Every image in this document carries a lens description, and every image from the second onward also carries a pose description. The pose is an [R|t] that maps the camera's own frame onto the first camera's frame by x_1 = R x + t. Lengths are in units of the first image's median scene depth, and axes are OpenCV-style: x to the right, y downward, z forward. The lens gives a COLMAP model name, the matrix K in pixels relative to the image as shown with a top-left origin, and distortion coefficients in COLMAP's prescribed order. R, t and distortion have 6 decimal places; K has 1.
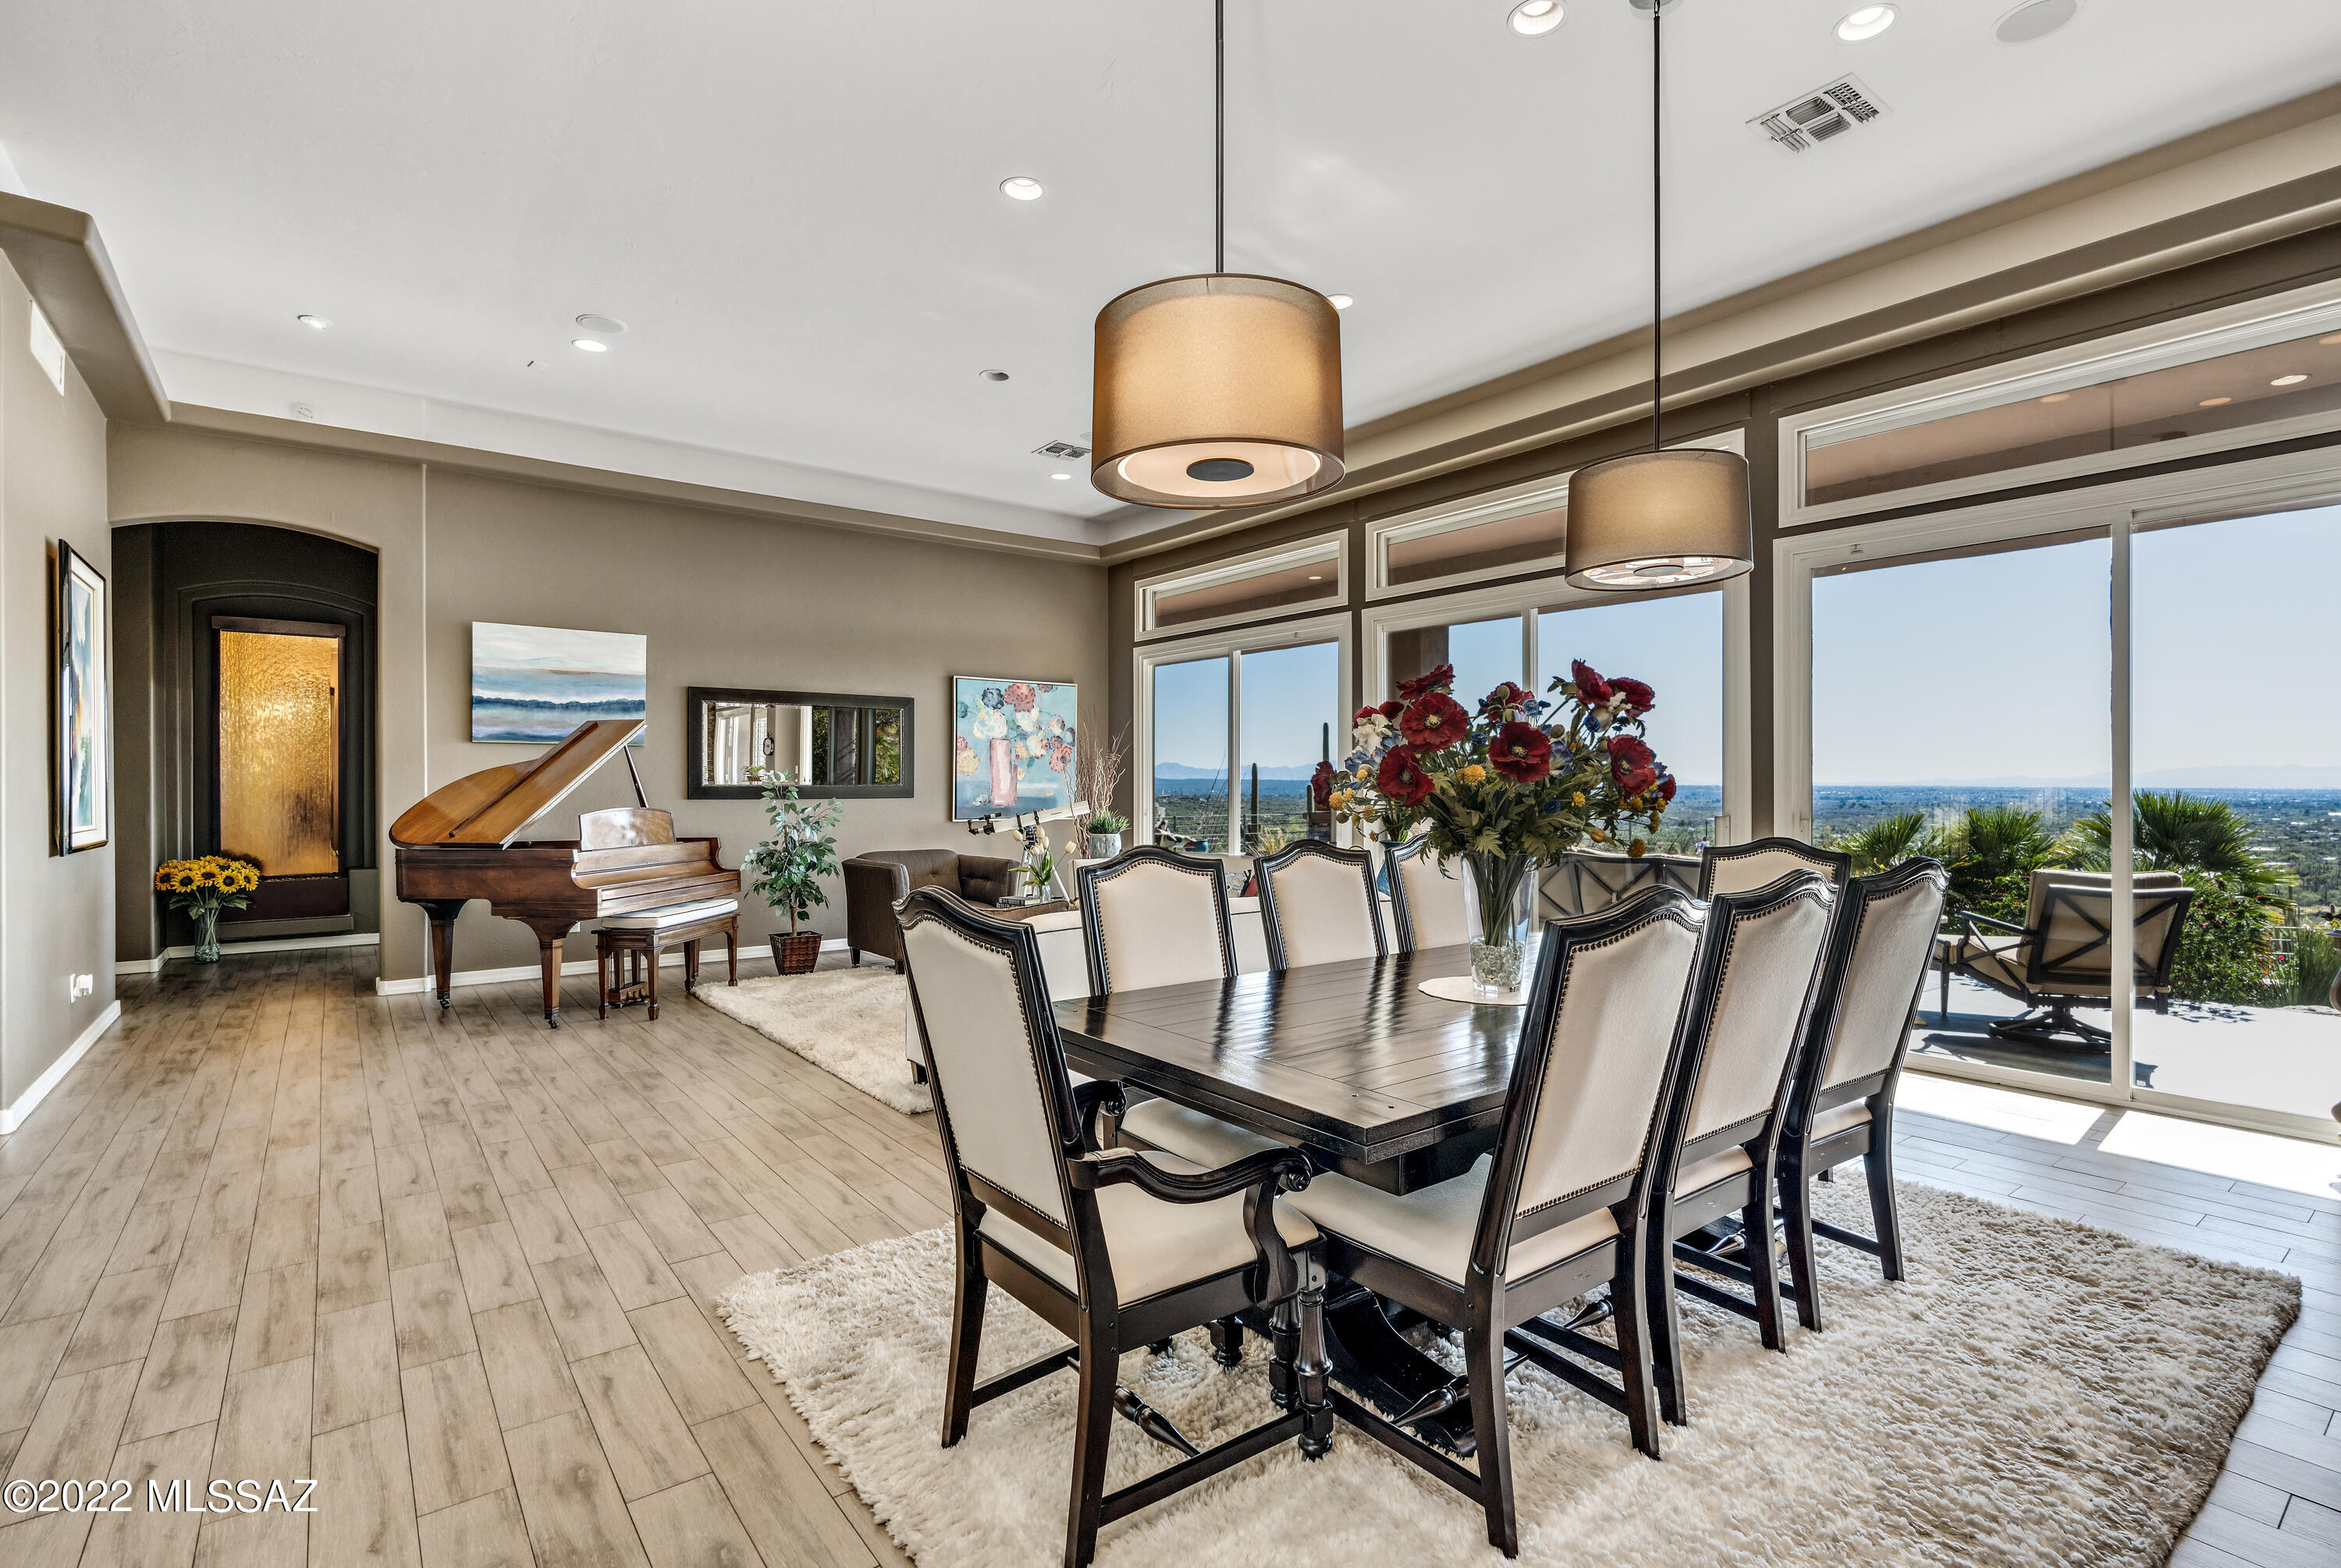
lens RADIAL K [[1087.3, 0, 1170.5], [0, 1087.3, 784.0], [0, 0, 1]] dist [0.000806, 0.000234]
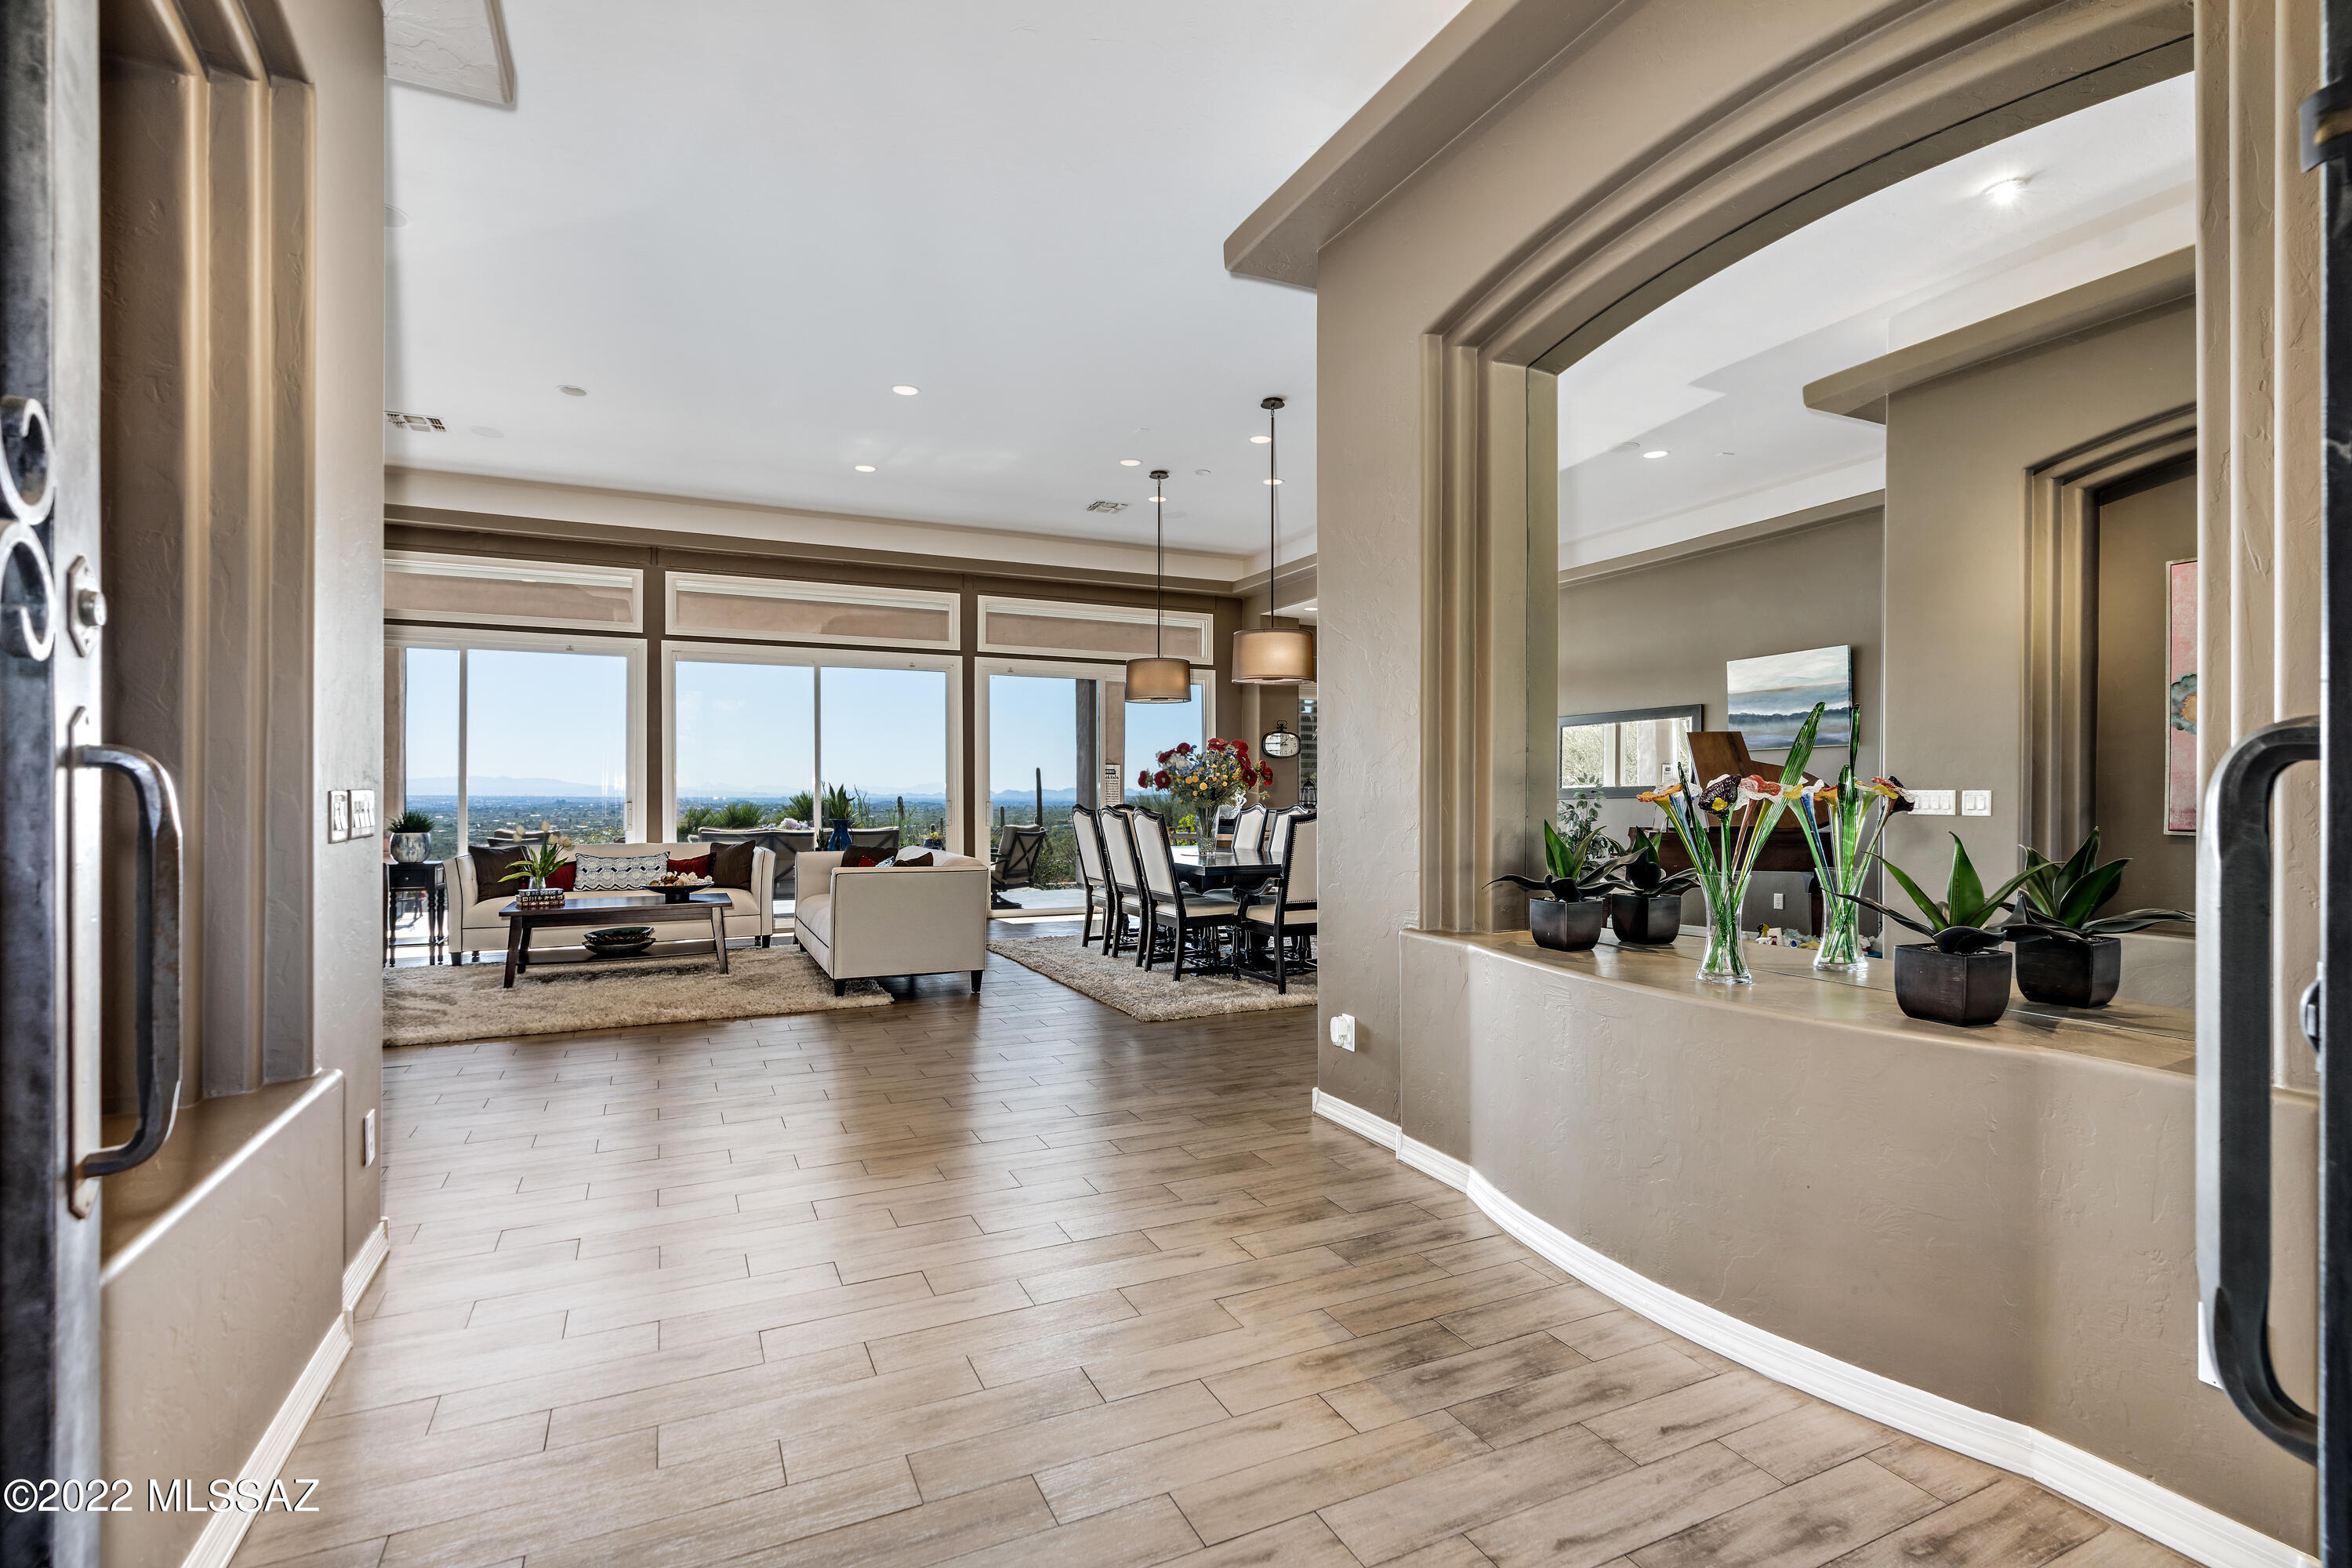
lens RADIAL K [[1073.4, 0, 1176.0], [0, 1073.4, 784.0], [0, 0, 1]] dist [-0.007164, -0.000099]
pose [[0.208100, 0.007591, 0.978078, -1.164010], [0.001631, 0.999966, -0.008107, 0.015752], [-0.978106, 0.003282, 0.208081, 0.244580]]
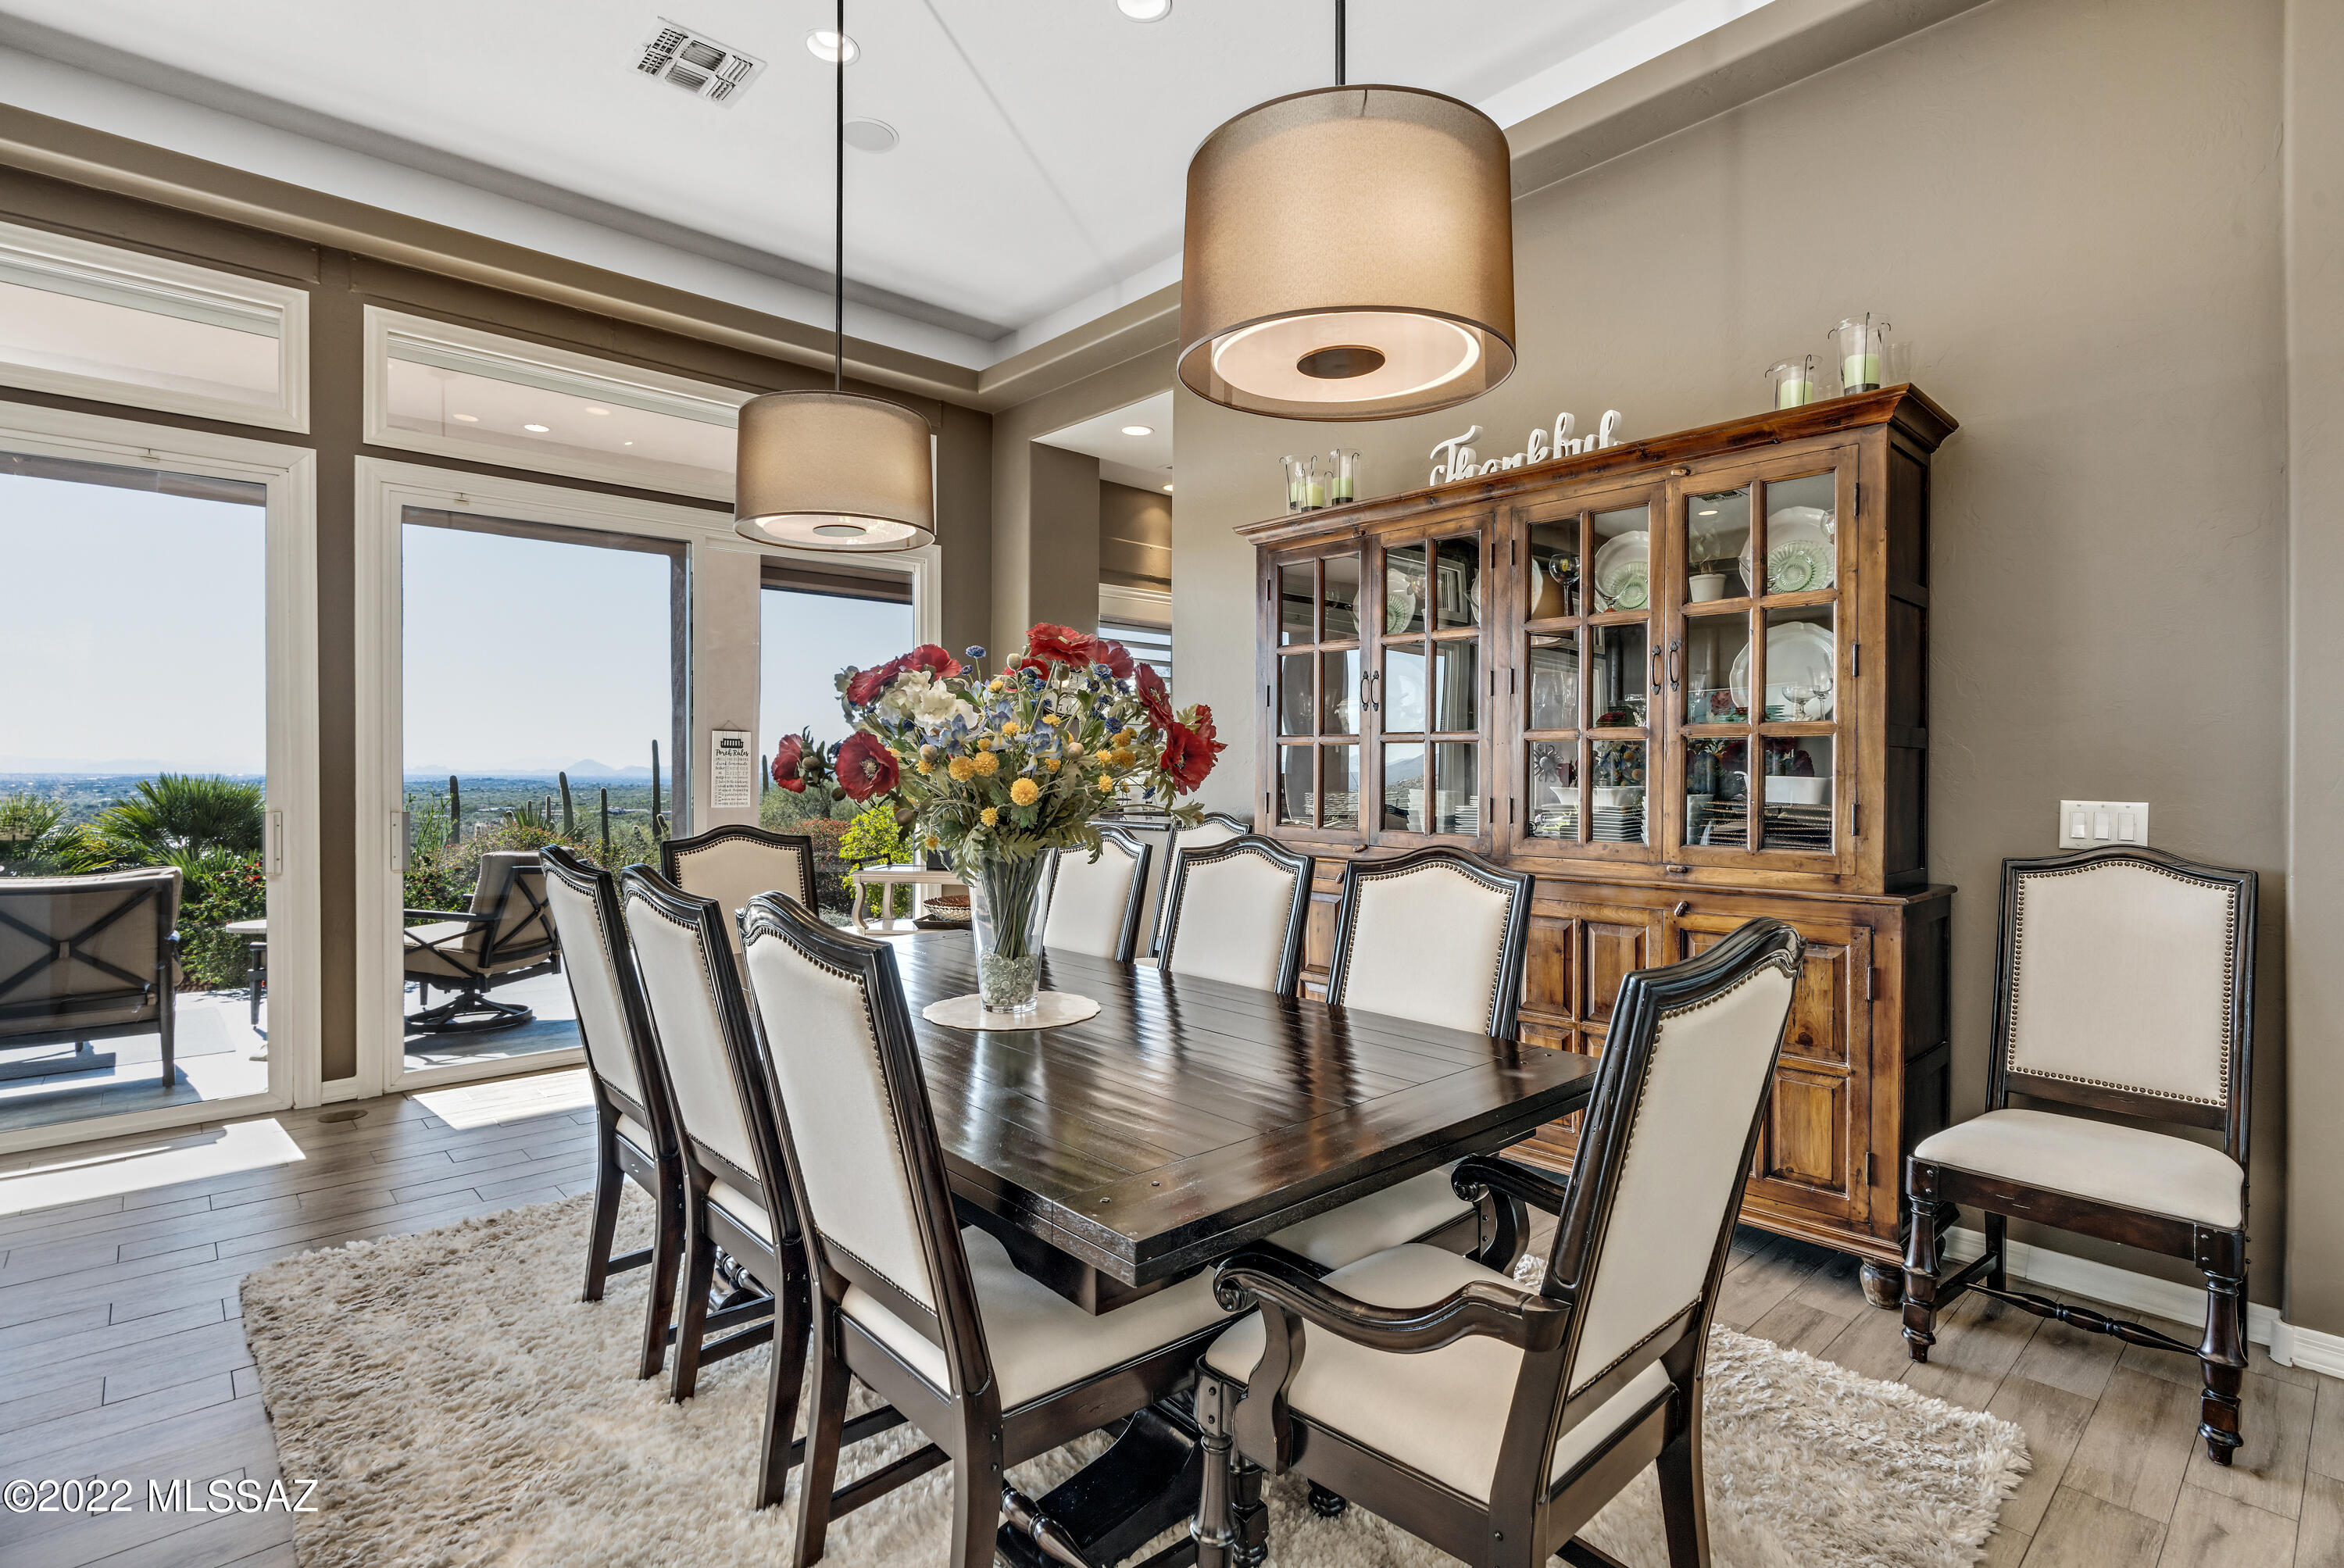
lens RADIAL K [[1109.9, 0, 1169.6], [0, 1109.9, 776.8], [0, 0, 1]] dist [-0.001280, -0.000192]
pose [[-0.086834, -0.005993, 0.996205, -0.277315], [-0.000885, 0.999982, 0.005939, 0.001111], [-0.996222, -0.000366, -0.086838, 0.460291]]
